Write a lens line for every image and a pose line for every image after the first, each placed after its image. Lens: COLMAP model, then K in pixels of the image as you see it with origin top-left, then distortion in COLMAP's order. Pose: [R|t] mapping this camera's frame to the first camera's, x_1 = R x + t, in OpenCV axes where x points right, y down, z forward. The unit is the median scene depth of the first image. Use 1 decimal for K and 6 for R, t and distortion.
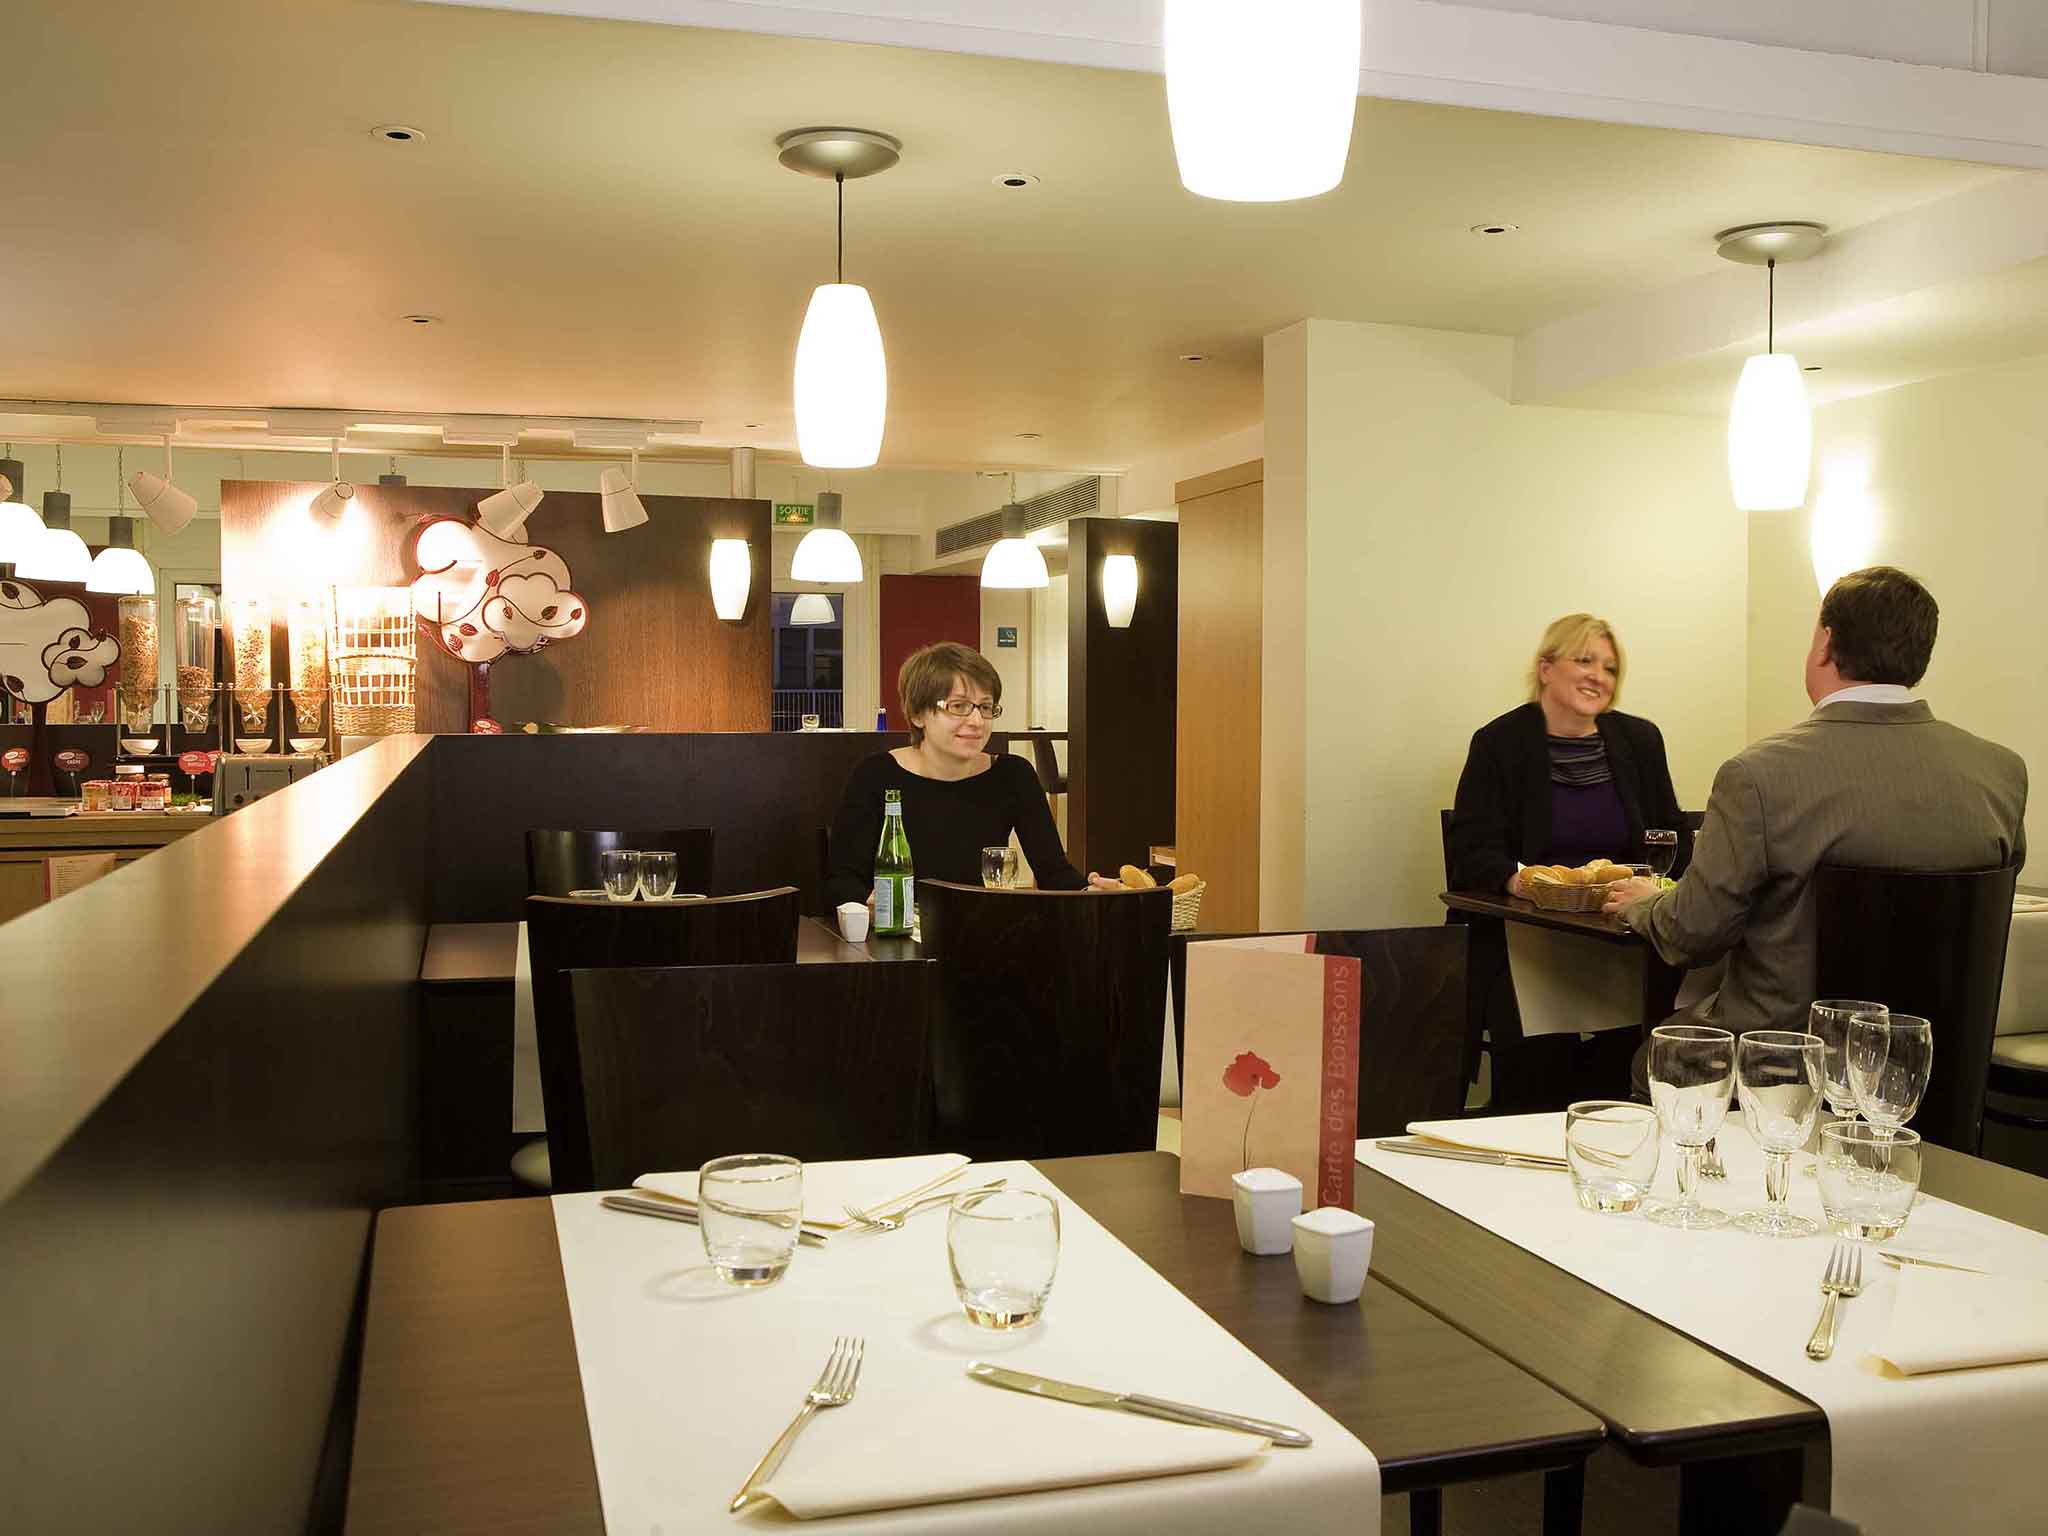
lens RADIAL K [[1881.4, 0, 1024.0], [0, 1881.4, 768.0], [0, 0, 1]] dist [-0.069764, 0.015976]
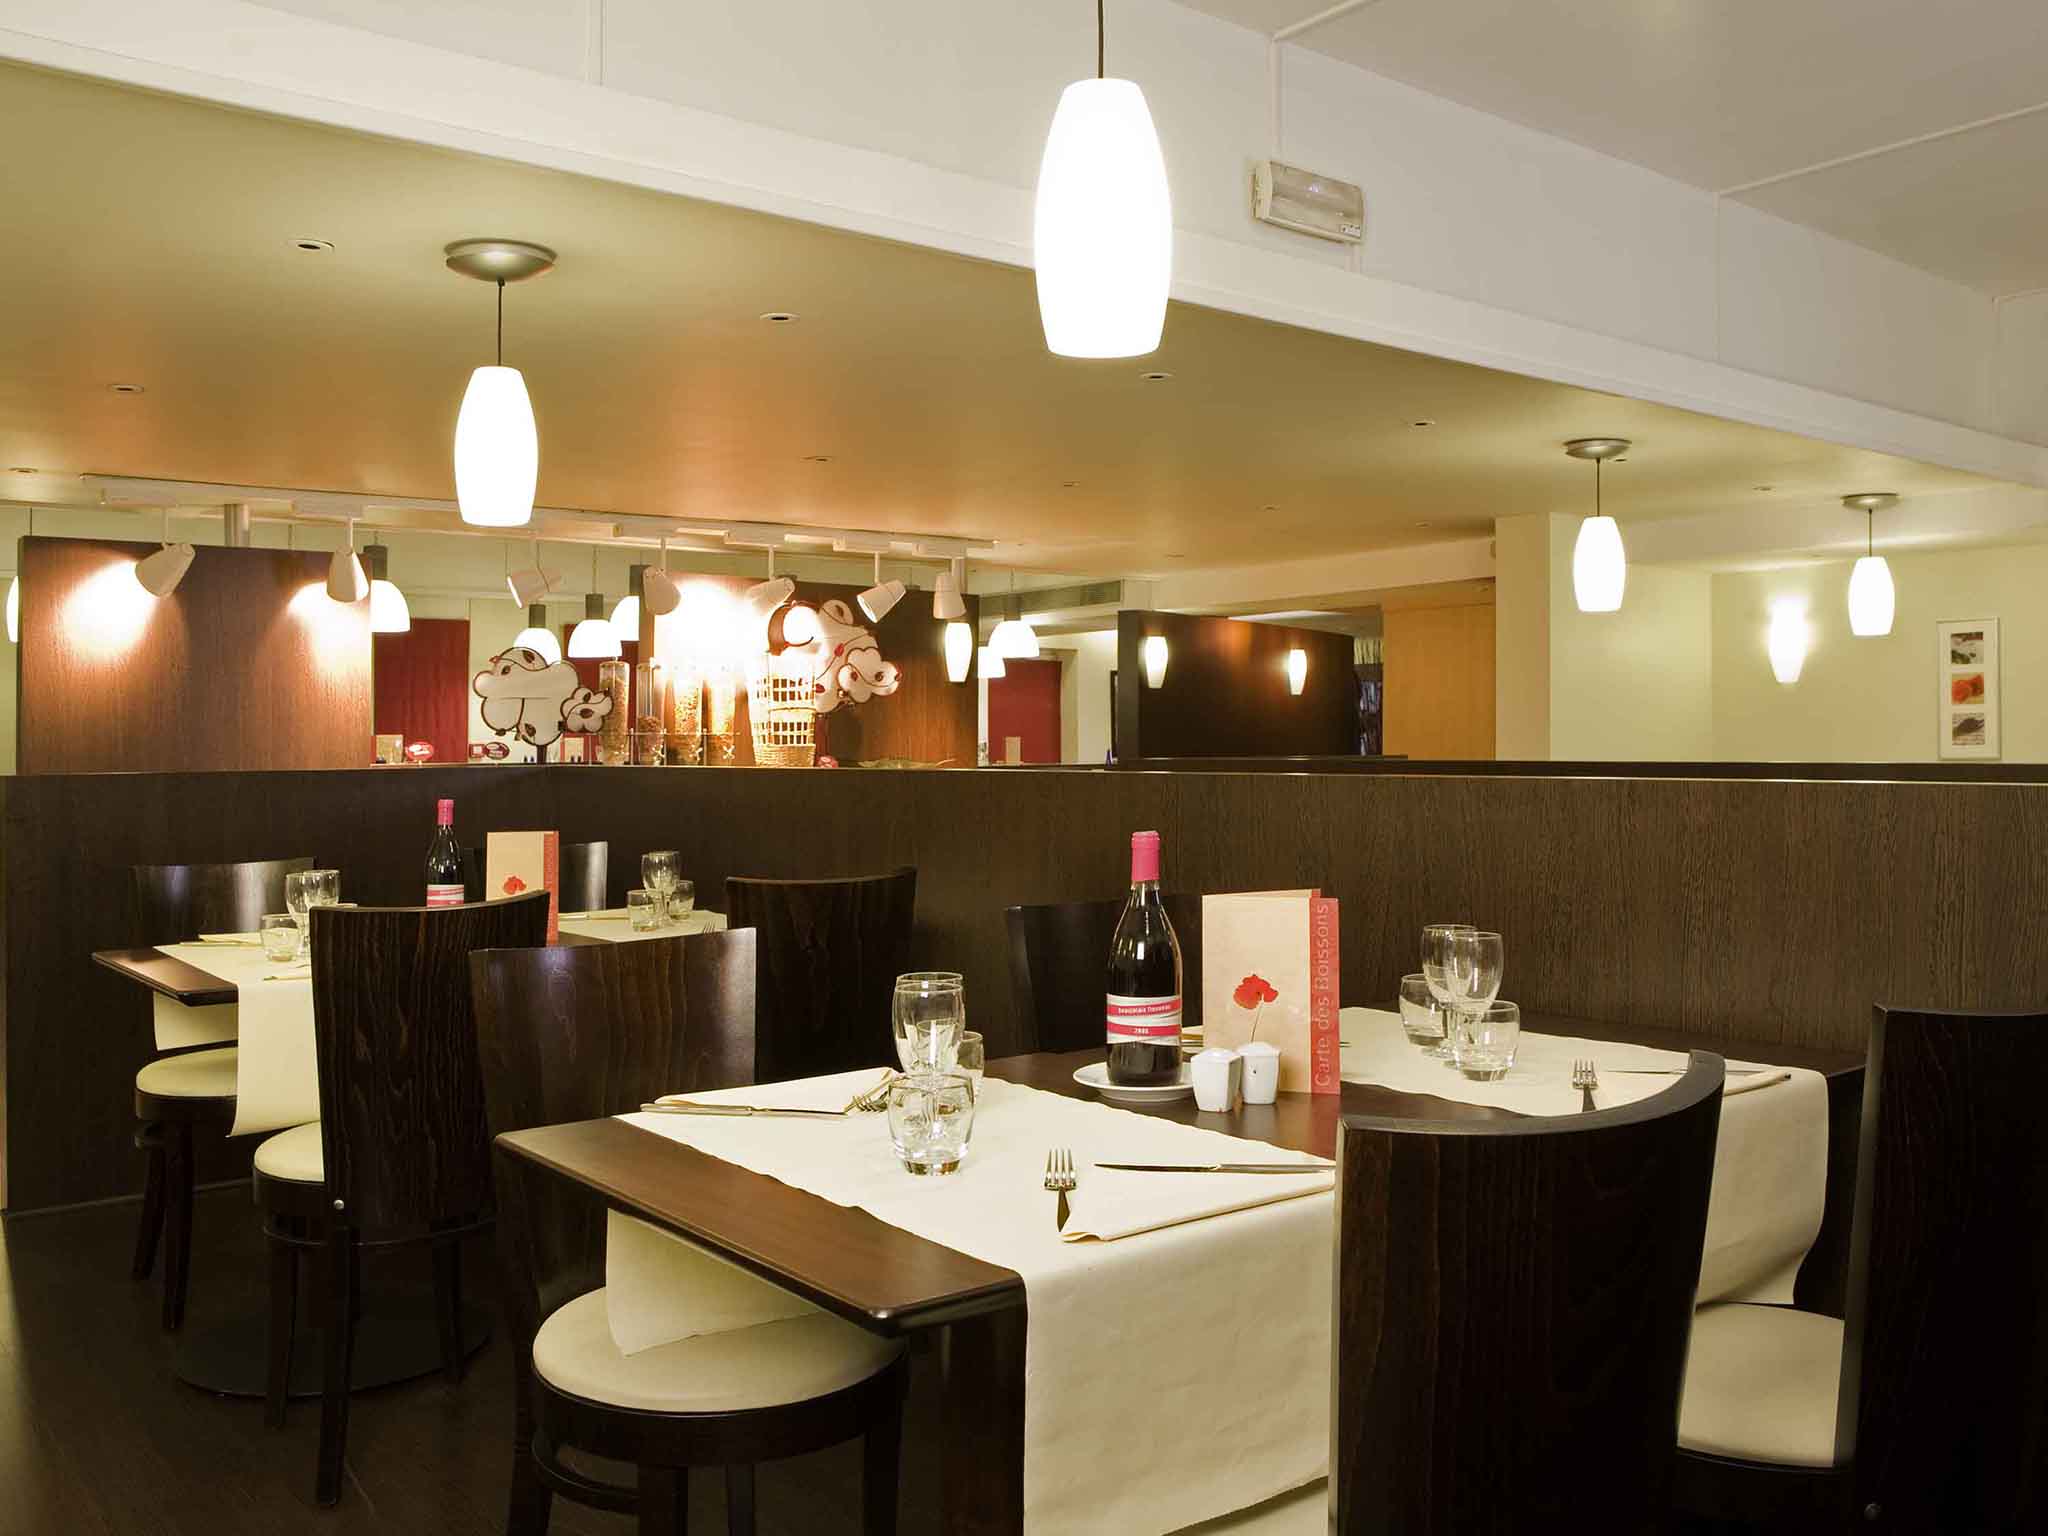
lens RADIAL K [[1715.7, 0, 1024.0], [0, 1715.7, 768.0], [0, 0, 1]] dist [-0.050391, -0.001918]
pose [[0.926316, -0.015537, 0.376426, -0.623889], [0.024166, 0.999542, -0.018210, 0.008724], [-0.375971, 0.025965, 0.926268, -0.188772]]
